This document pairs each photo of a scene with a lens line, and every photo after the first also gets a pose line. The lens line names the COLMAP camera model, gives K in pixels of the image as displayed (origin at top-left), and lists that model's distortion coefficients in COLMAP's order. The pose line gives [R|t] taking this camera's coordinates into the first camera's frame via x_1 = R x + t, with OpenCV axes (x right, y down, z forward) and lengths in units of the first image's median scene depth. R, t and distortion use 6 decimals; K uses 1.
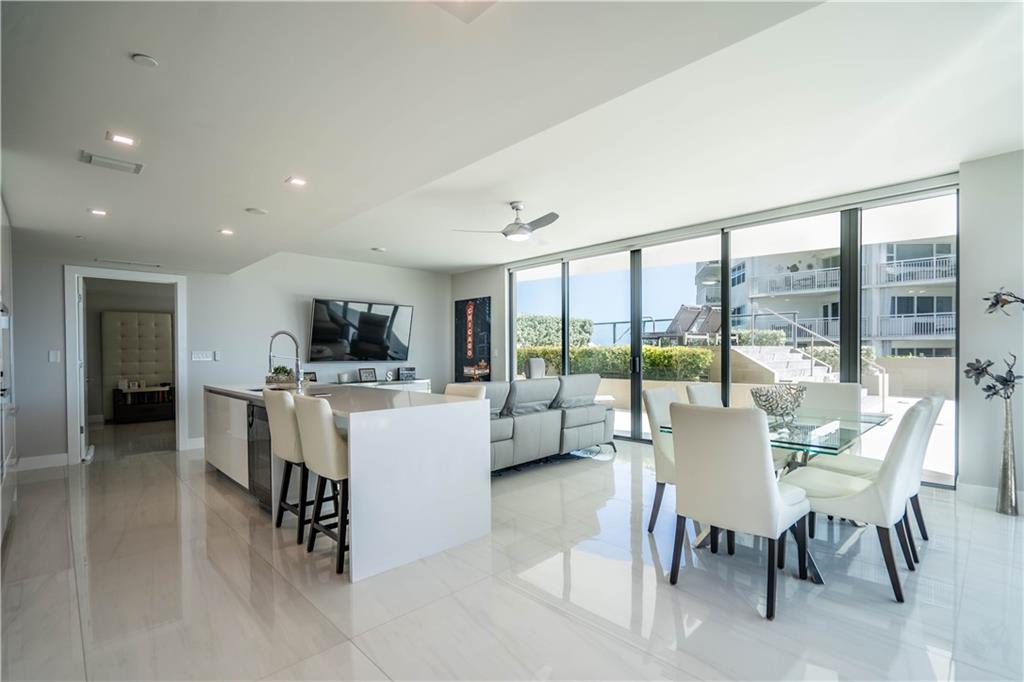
lens RADIAL K [[475.9, 0, 529.8], [0, 475.9, 349.1], [0, 0, 1]] dist [-0.002000, 0.002461]
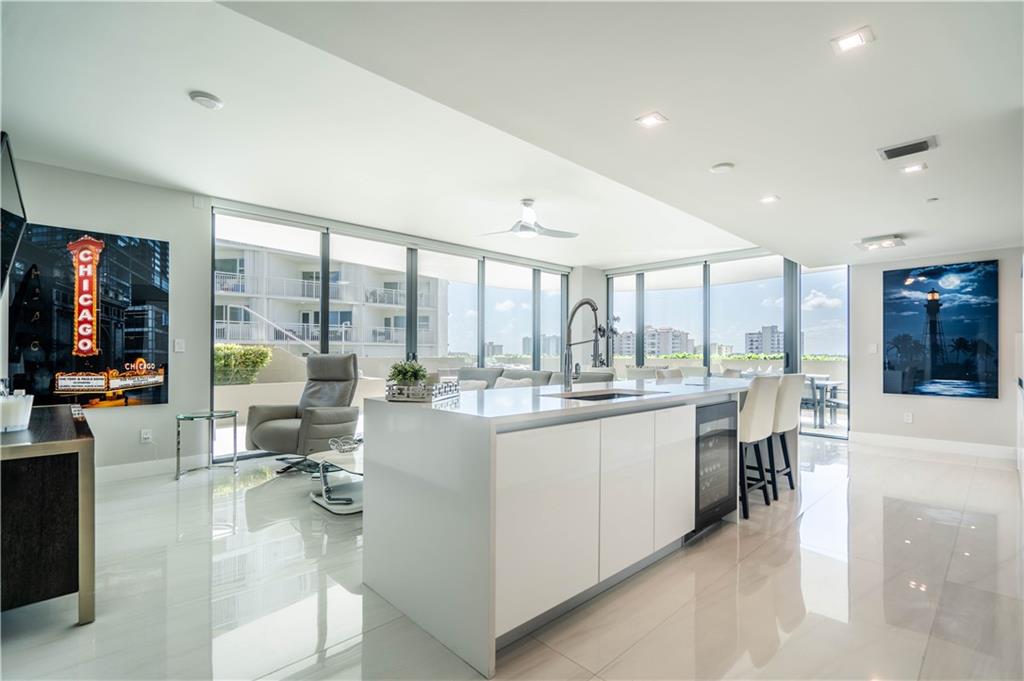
lens RADIAL K [[475.9, 0, 526.6], [0, 475.9, 348.3], [0, 0, 1]] dist [-0.002000, 0.002461]
pose [[0.021666, 0.020724, 0.999550, -0.602165], [-0.006829, 0.999765, -0.020581, 0.019064], [-0.999742, -0.006380, 0.021802, 0.563691]]
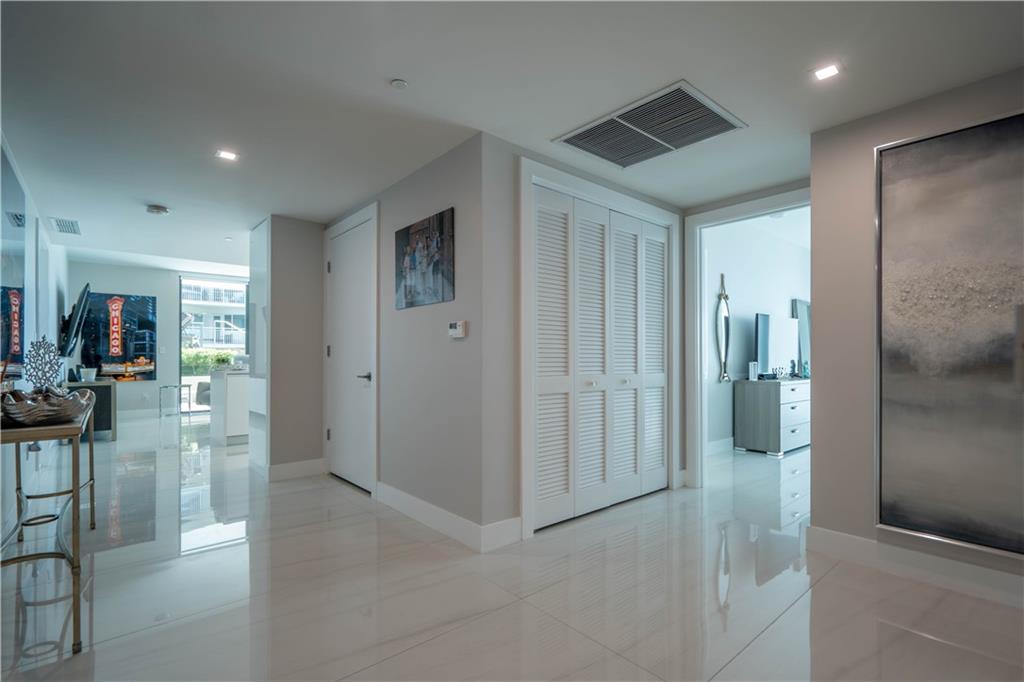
lens RADIAL K [[475.9, 0, 520.2], [0, 475.9, 351.3], [0, 0, 1]] dist [-0.002000, 0.002461]
pose [[-0.012114, 0.022793, 0.999667, -1.121259], [0.000169, 0.999740, -0.022793, 0.033791], [-0.999927, -0.000107, -0.012115, 0.198246]]
